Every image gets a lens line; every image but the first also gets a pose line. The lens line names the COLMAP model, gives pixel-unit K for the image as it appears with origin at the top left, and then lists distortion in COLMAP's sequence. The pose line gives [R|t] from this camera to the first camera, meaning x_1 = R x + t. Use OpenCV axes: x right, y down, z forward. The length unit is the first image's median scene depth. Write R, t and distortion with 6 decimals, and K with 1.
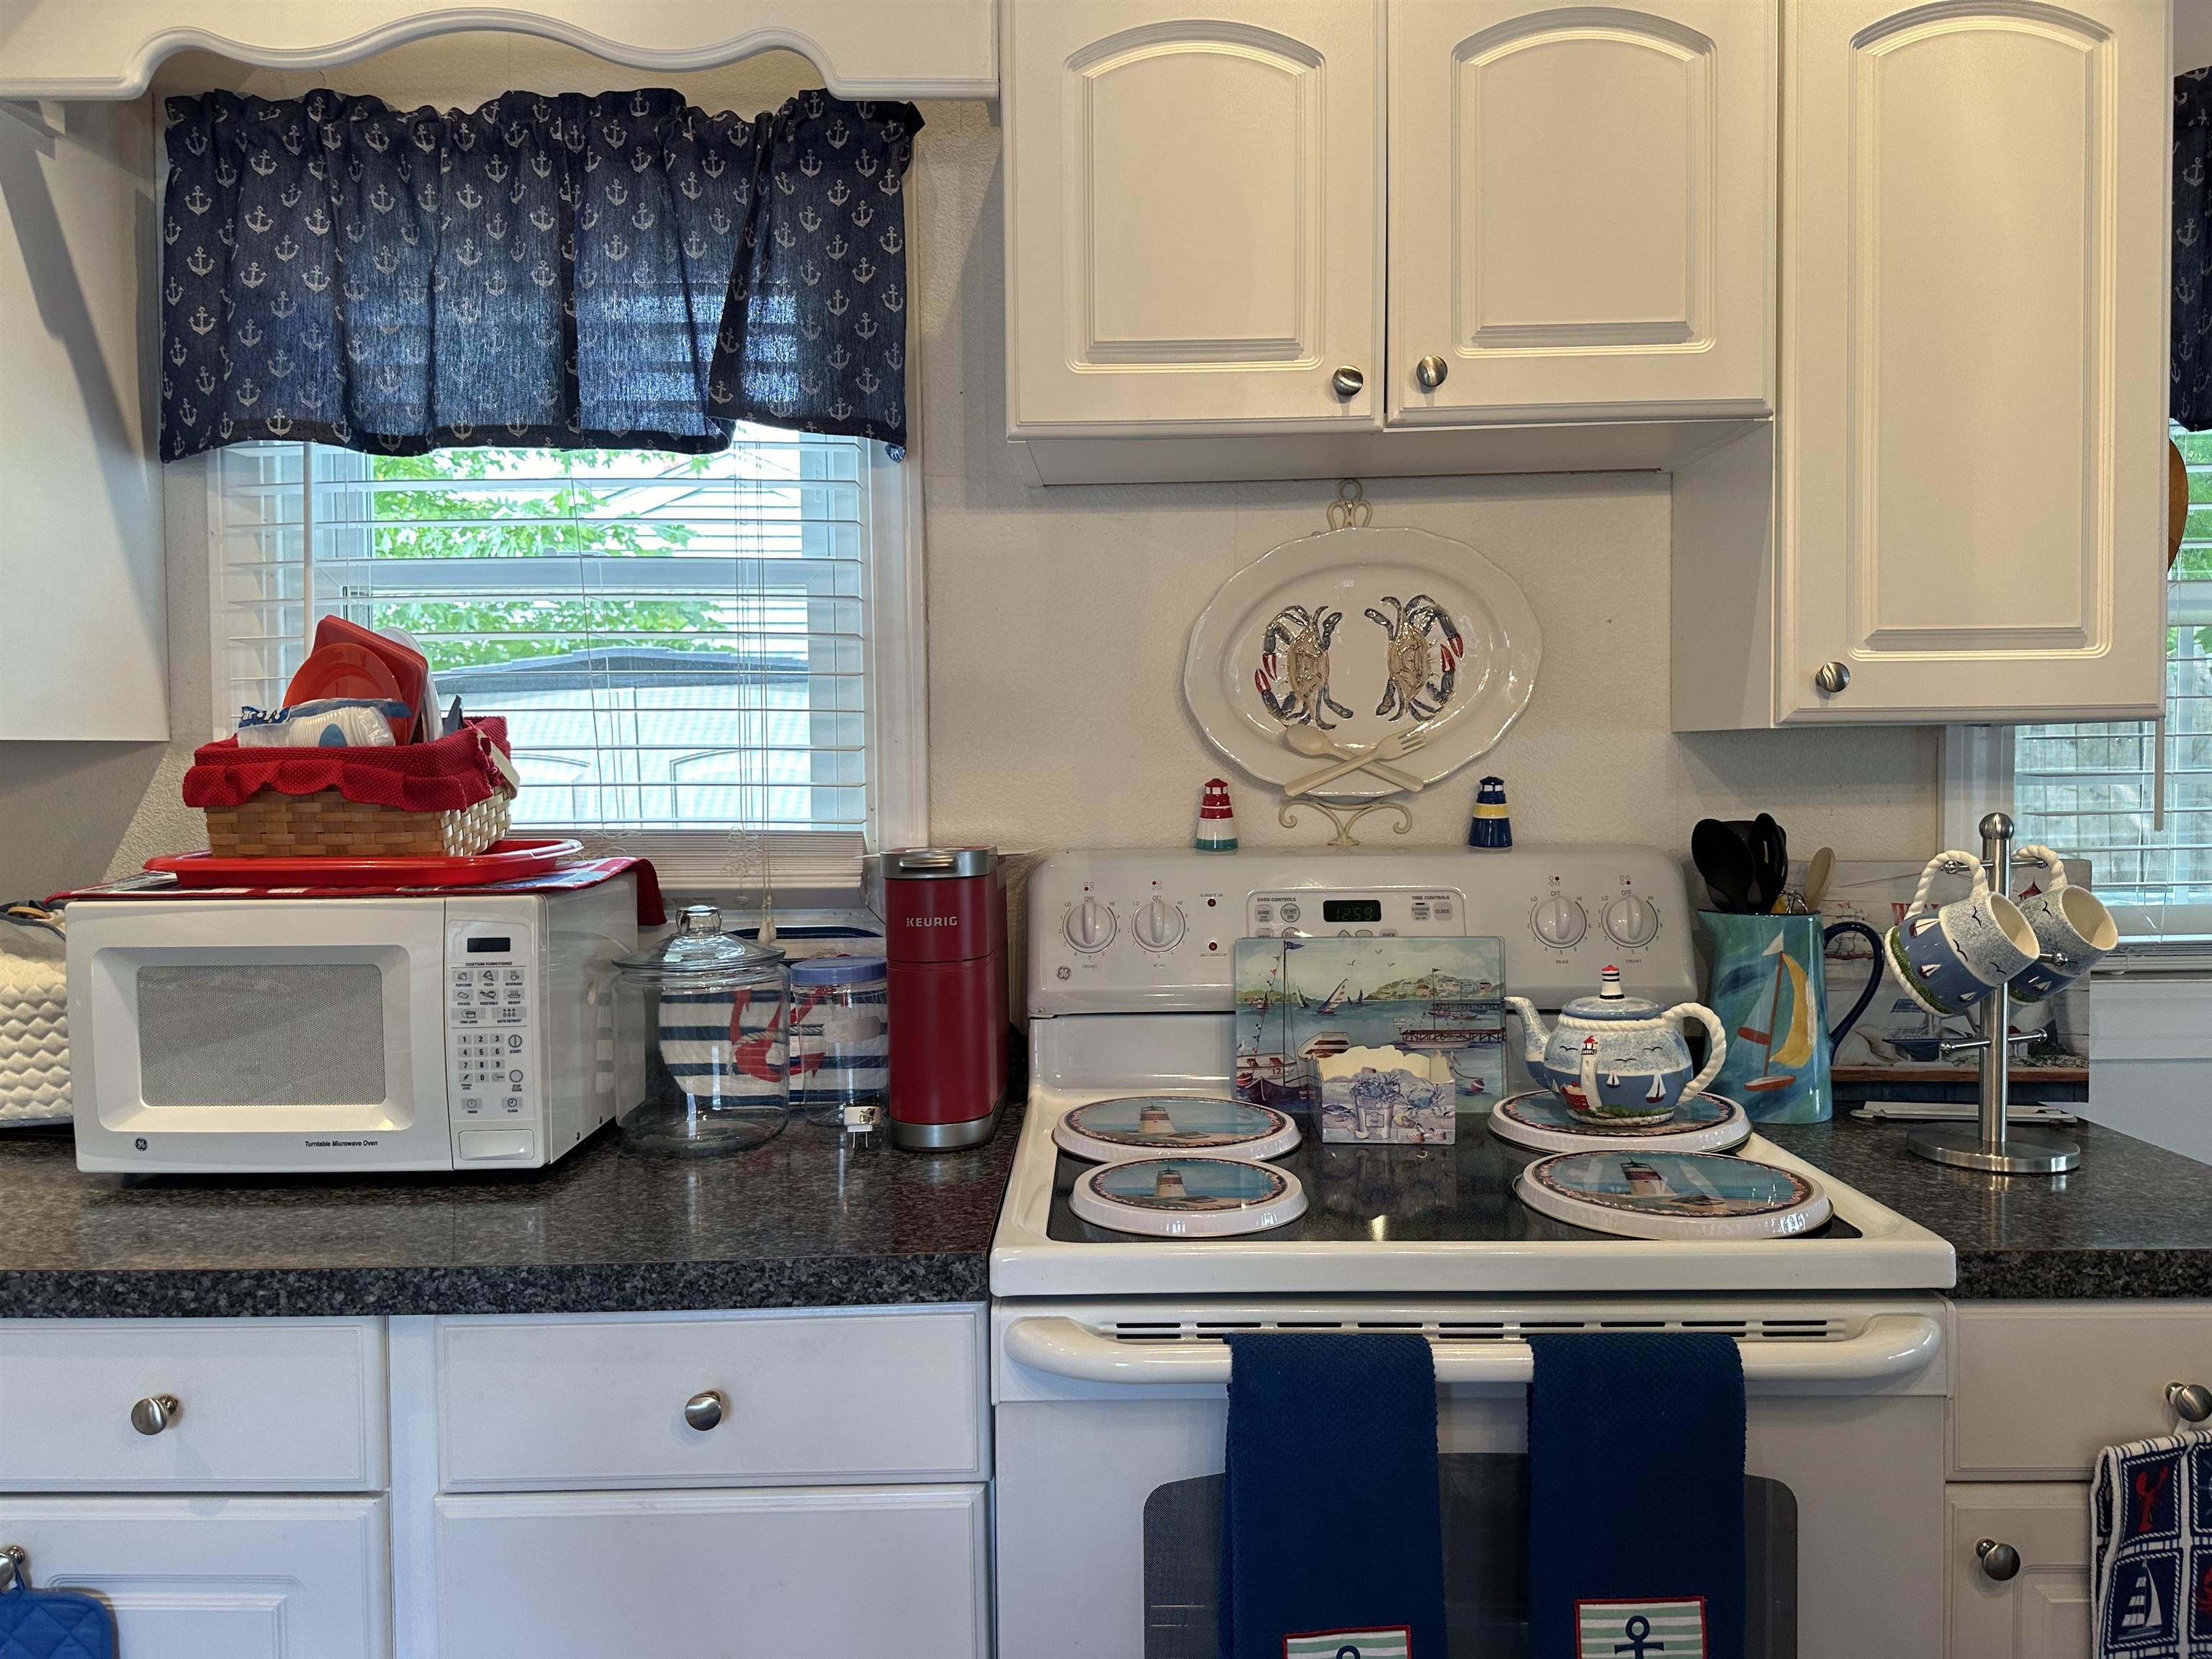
lens RADIAL K [[1551.7, 0, 1100.9], [0, 1551.7, 818.0], [0, 0, 1]] dist [0.076283, -0.102445]
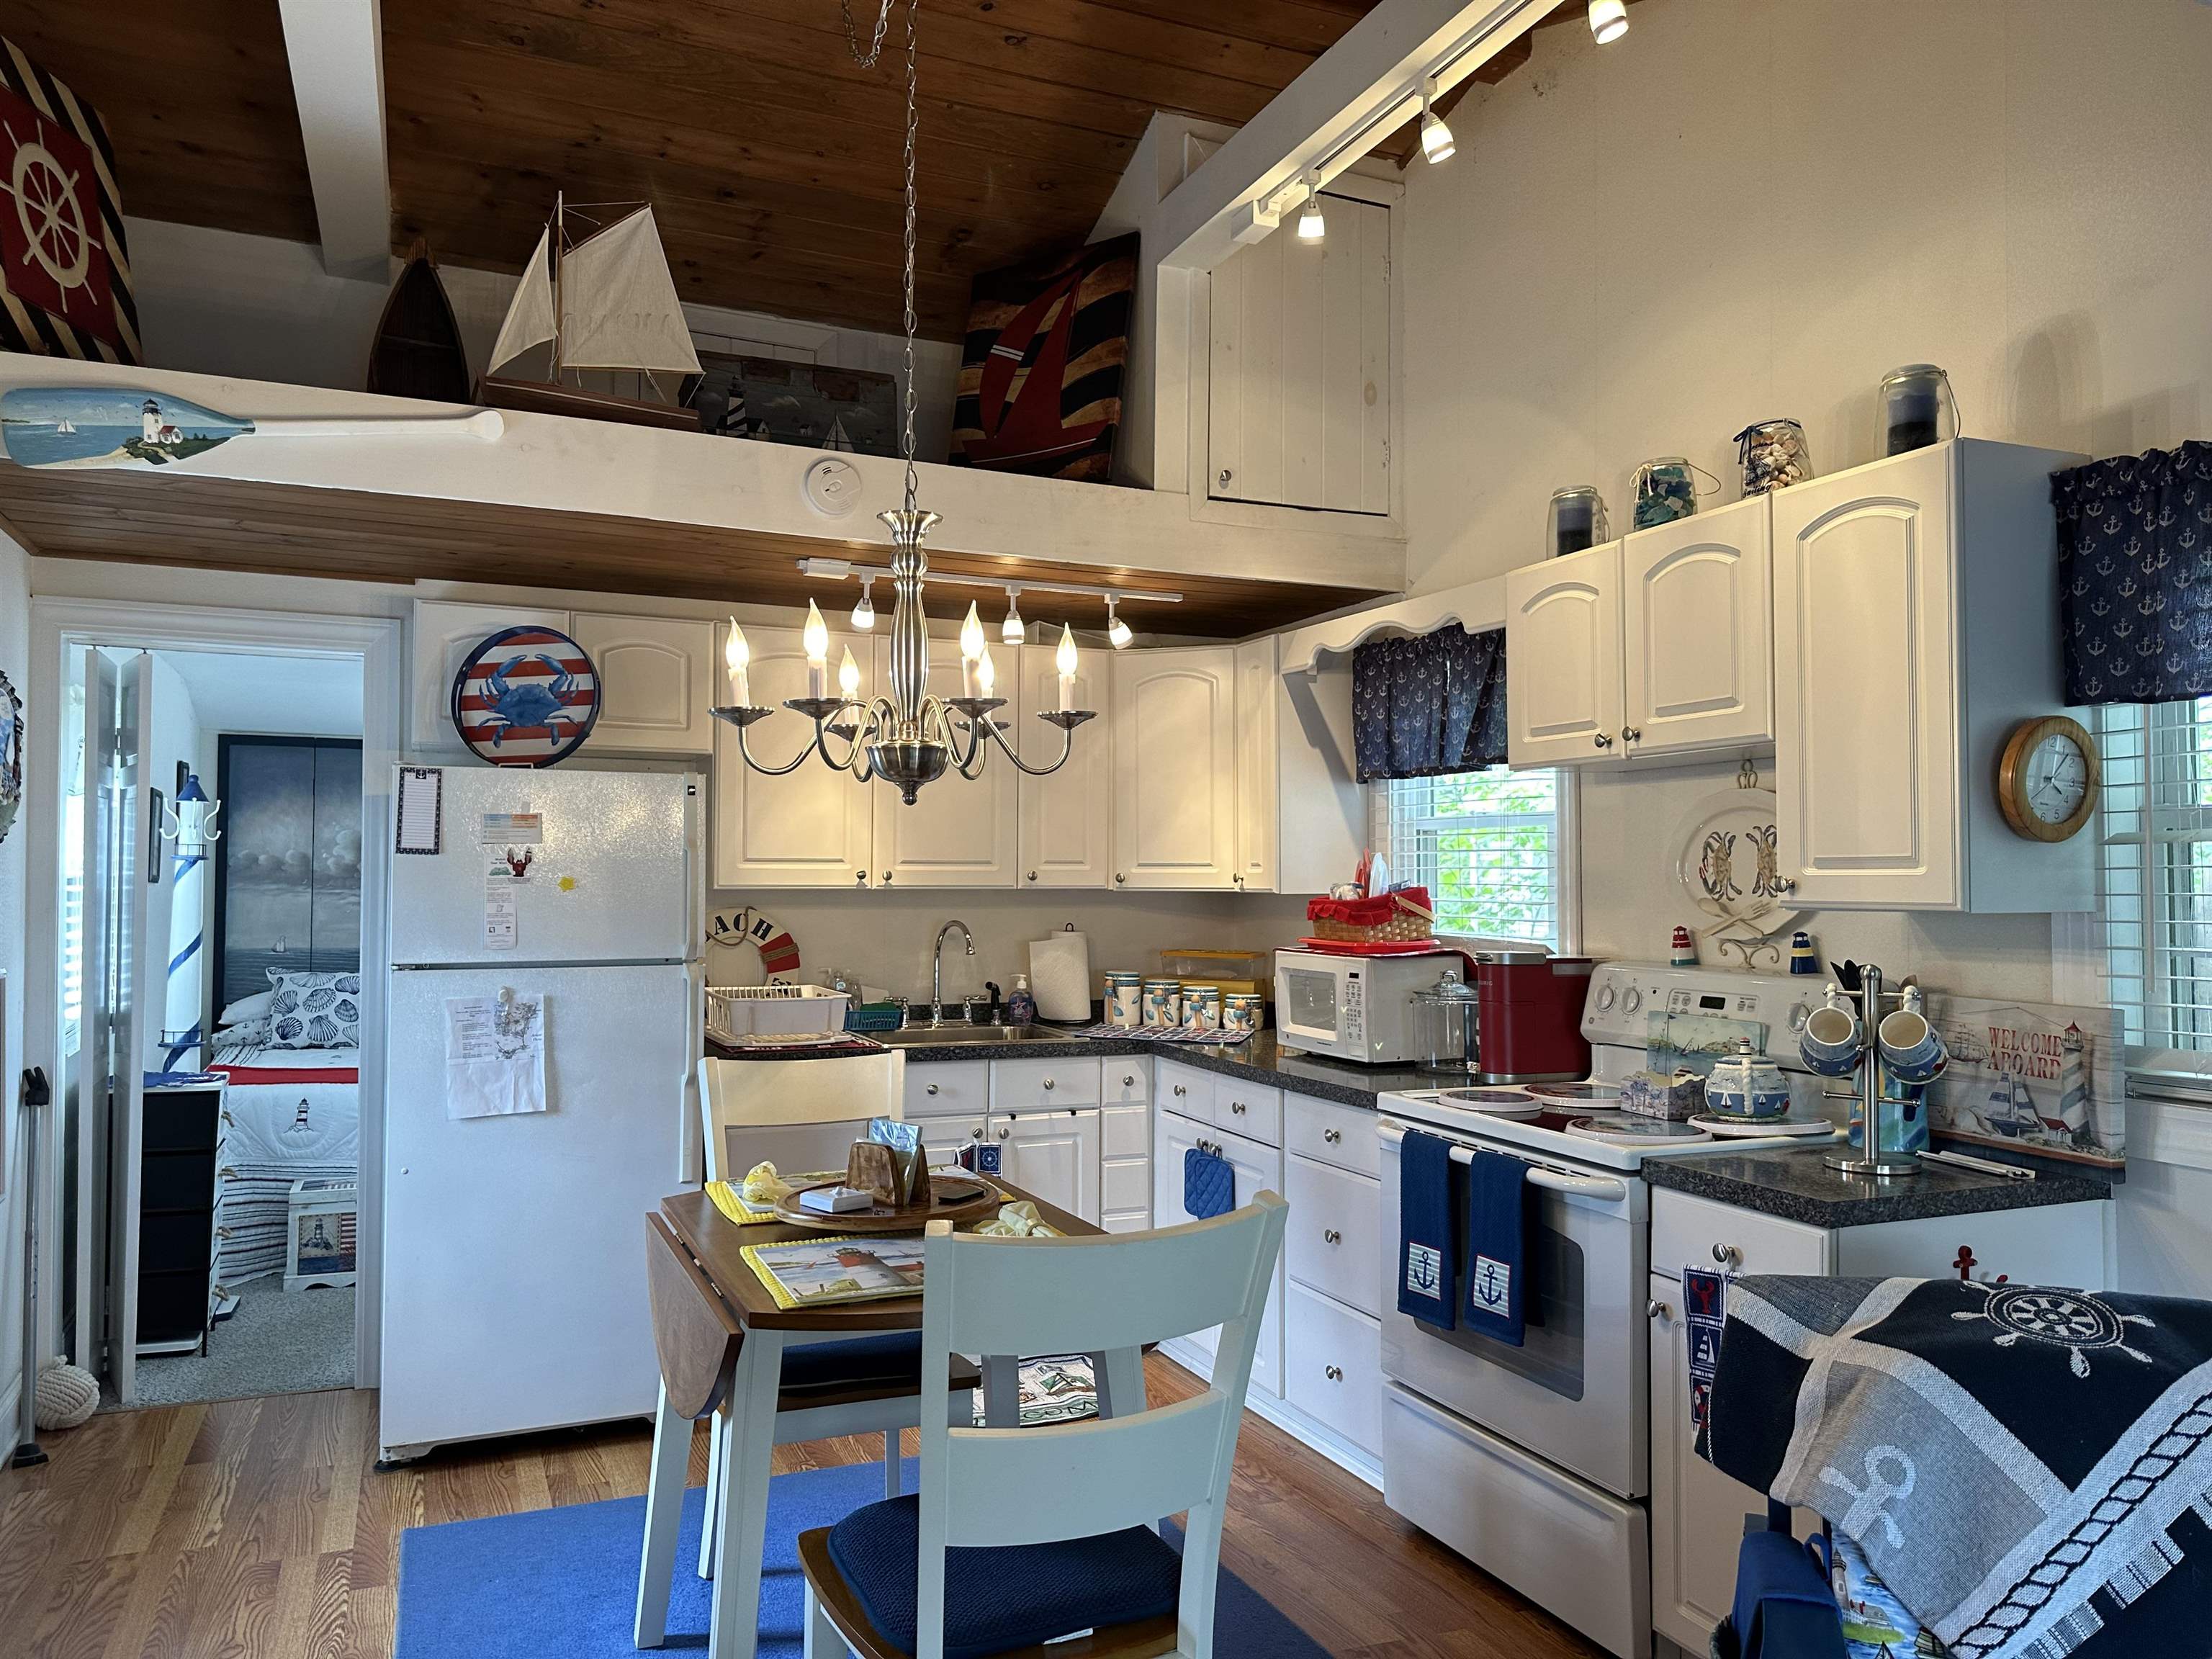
lens RADIAL K [[1551.7, 0, 1085.2], [0, 1551.7, 833.1], [0, 0, 1]] dist [0.076283, -0.102445]
pose [[0.395022, -0.013786, -0.918568, 1.609864], [-0.040129, 0.998674, -0.032245, -0.050341], [0.917795, 0.049599, 0.393945, -0.416253]]
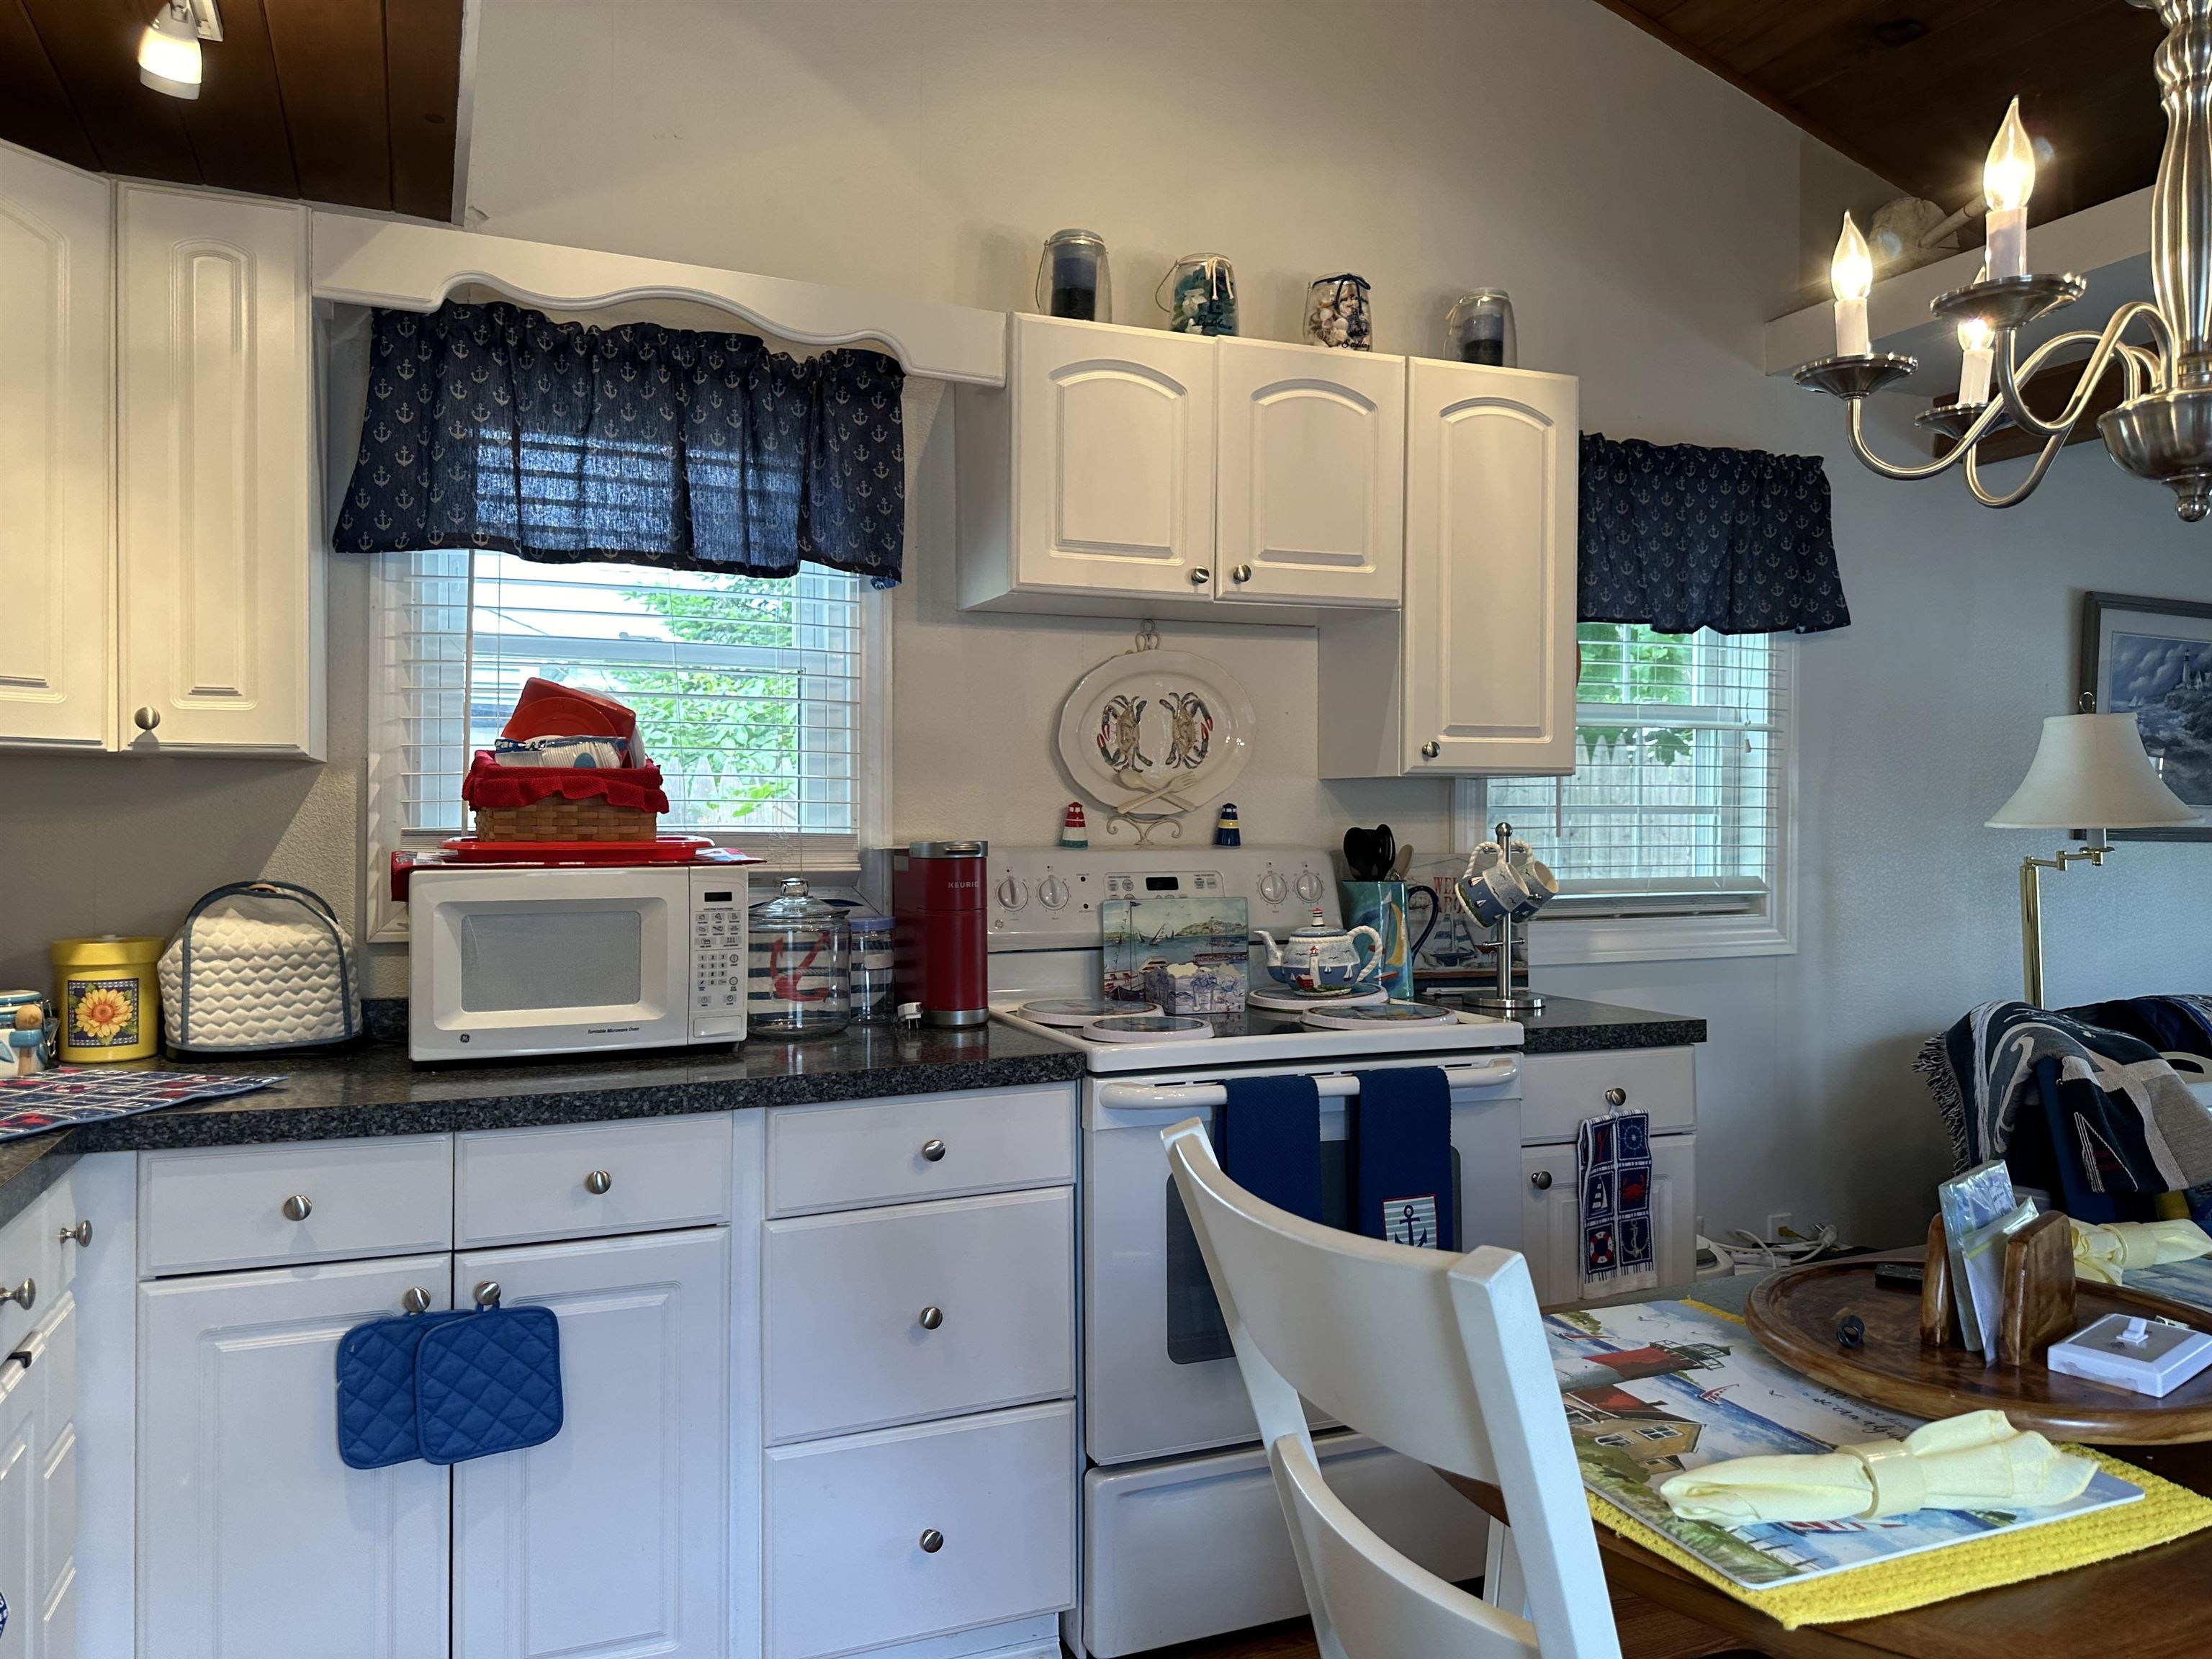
lens RADIAL K [[1551.7, 0, 1098.3], [0, 1551.7, 821.8], [0, 0, 1]] dist [0.076283, -0.102445]
pose [[0.920040, 0.009560, 0.391708, -0.555959], [0.004701, 0.999361, -0.035432, 0.053995], [-0.391796, 0.034440, 0.919407, -0.488674]]
